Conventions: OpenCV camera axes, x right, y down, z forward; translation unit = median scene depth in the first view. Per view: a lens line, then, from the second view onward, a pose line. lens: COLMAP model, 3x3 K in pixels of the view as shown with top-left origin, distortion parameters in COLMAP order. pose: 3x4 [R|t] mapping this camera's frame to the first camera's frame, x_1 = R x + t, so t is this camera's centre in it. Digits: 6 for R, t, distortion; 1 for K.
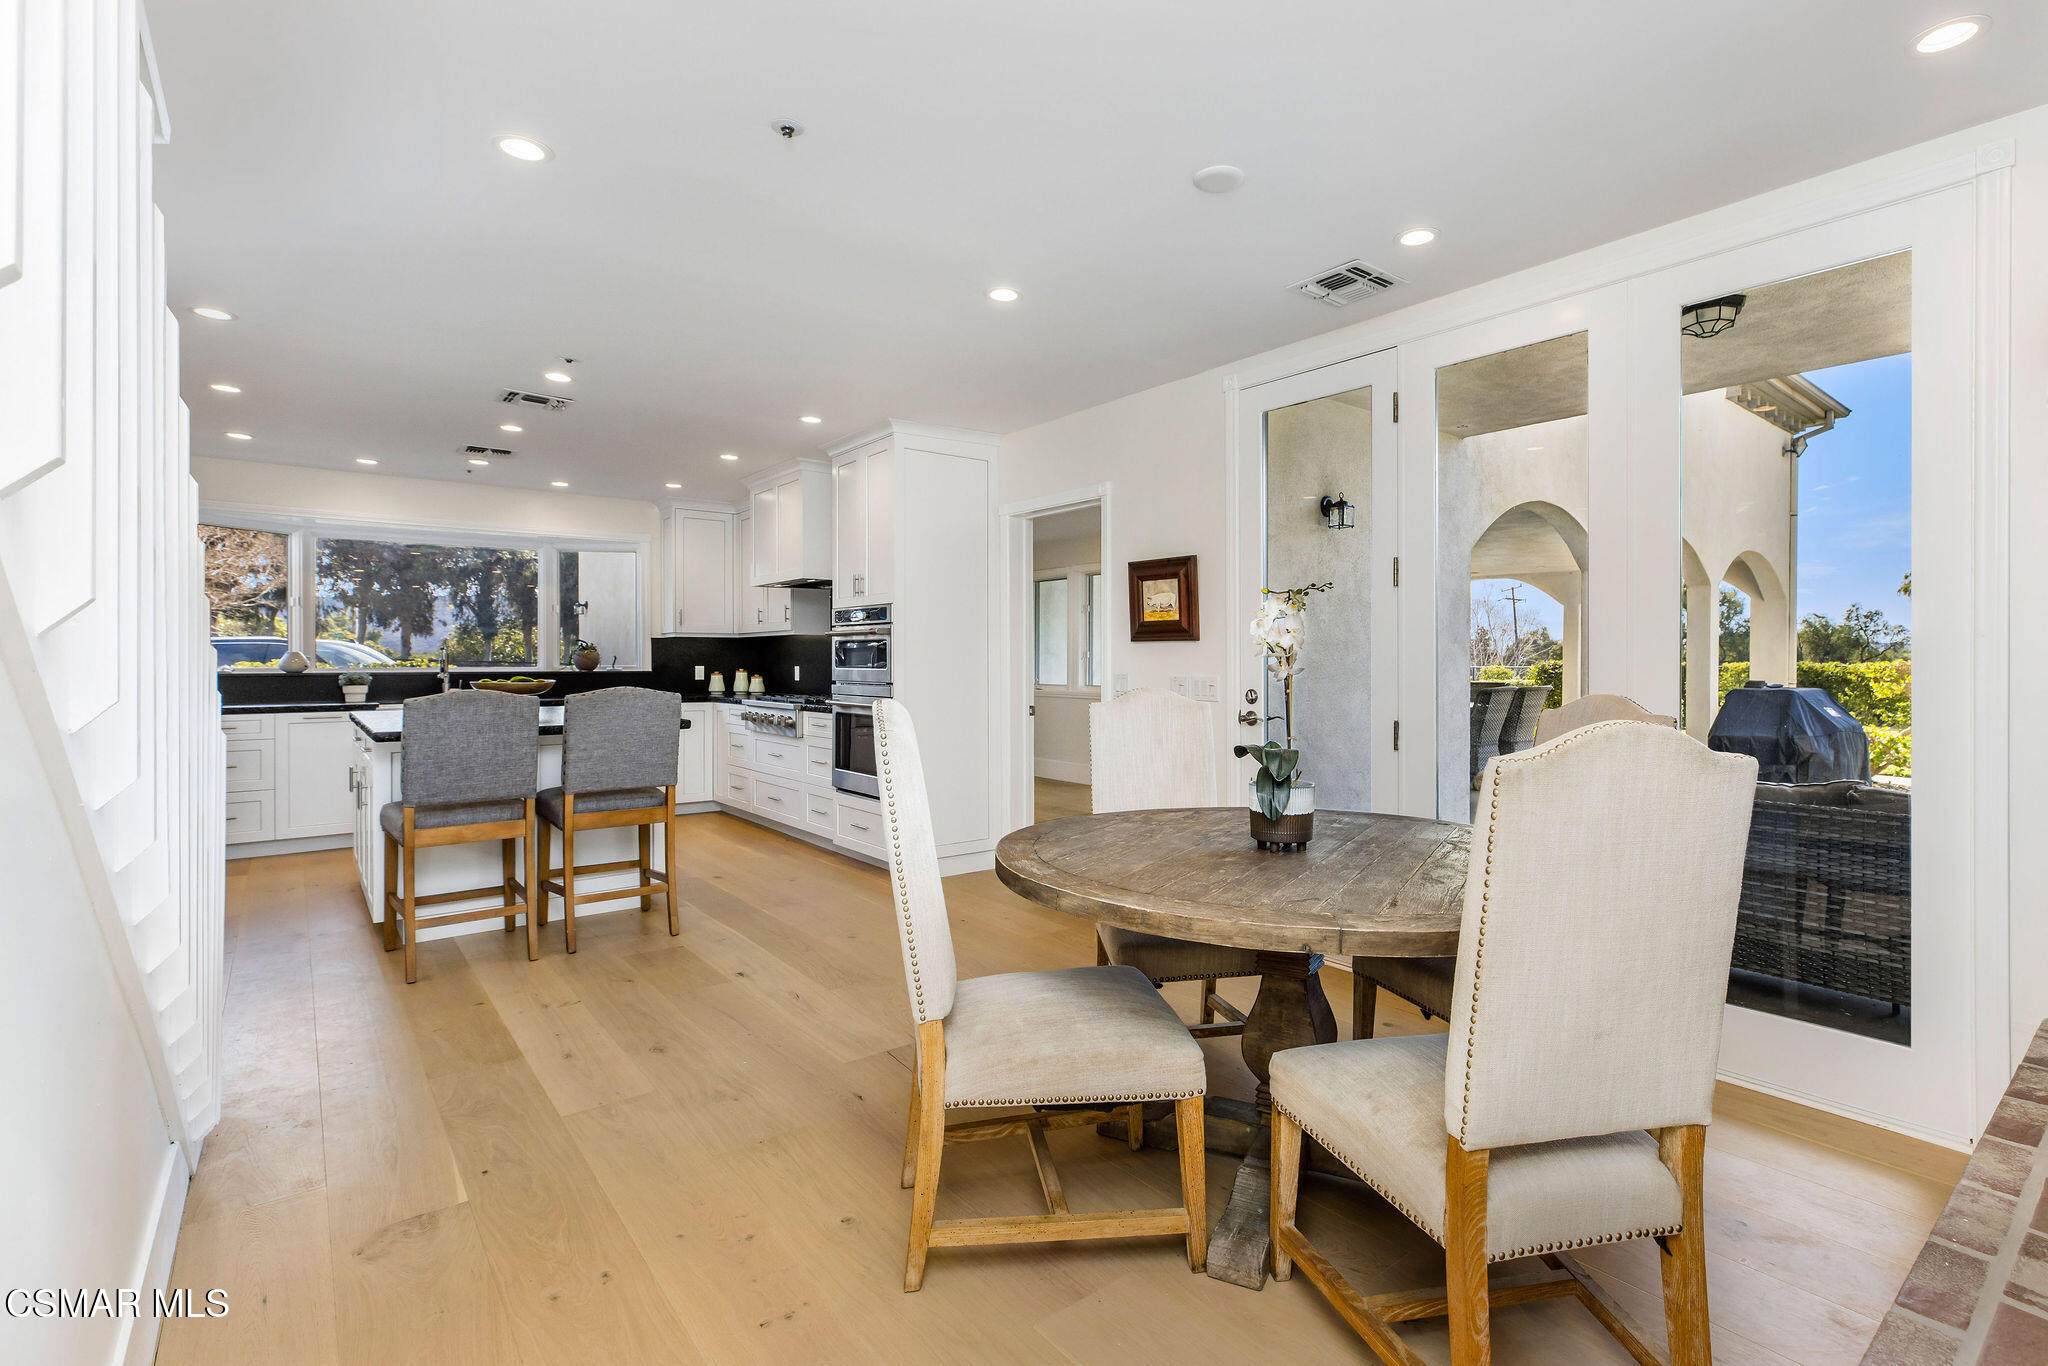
lens RADIAL K [[953.4, 0, 1046.0], [0, 953.4, 654.1], [0, 0, 1]] dist [0.009778, 0.000294]
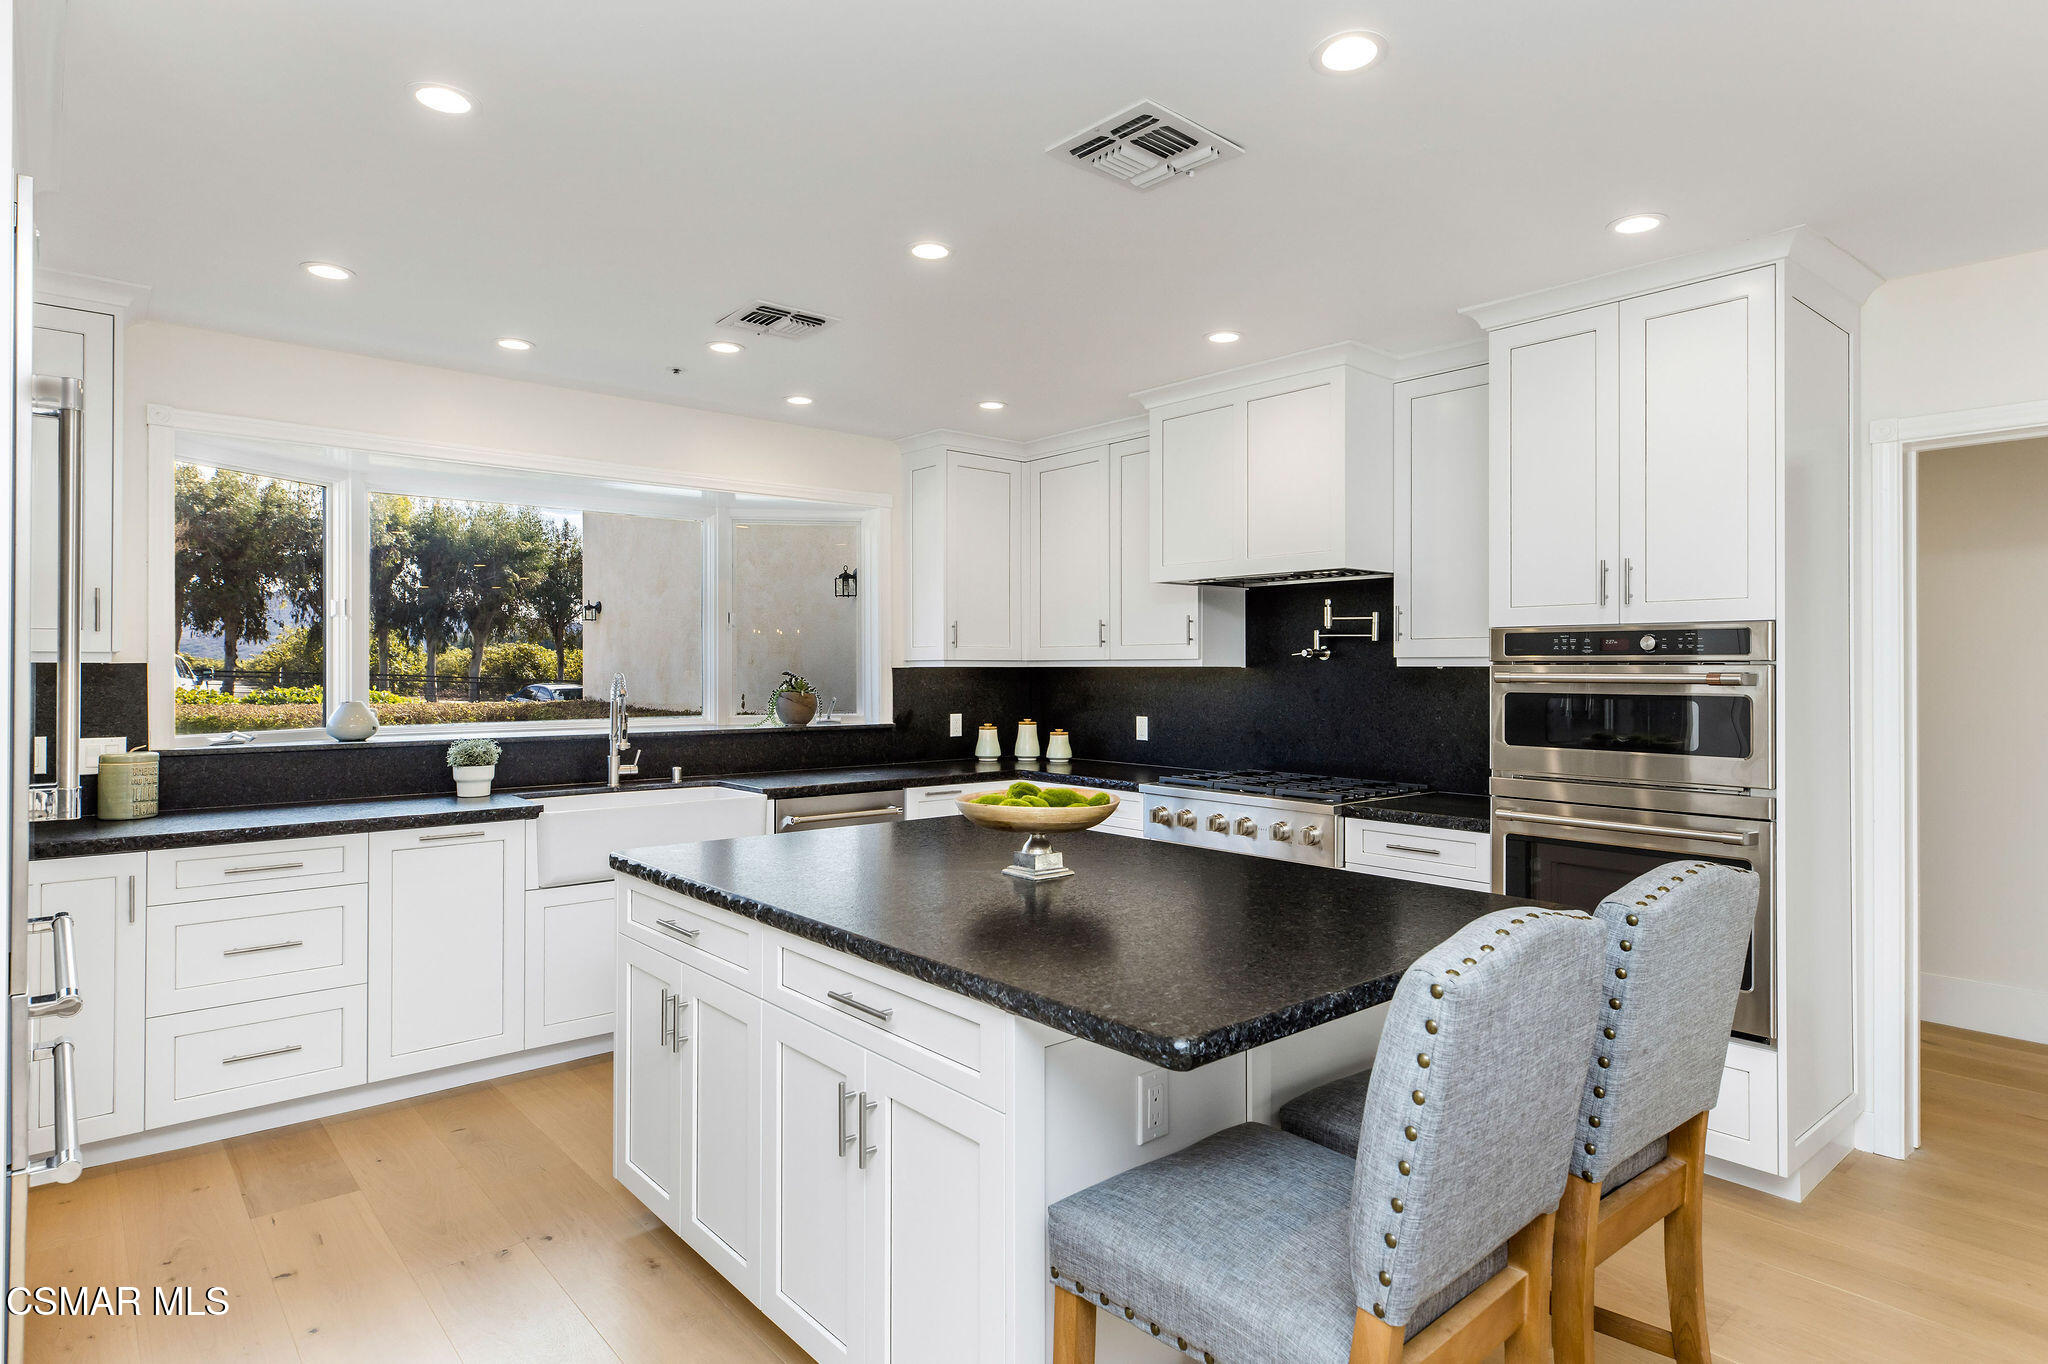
lens RADIAL K [[1142.0, 0, 1026.5], [0, 1142.0, 665.2], [0, 0, 1]] dist [-0.003722, -0.000375]
pose [[0.999486, 0.000596, 0.032053, -0.353187], [-0.000682, 0.999996, 0.002682, -0.020972], [-0.032051, -0.002702, 0.999483, 0.286154]]
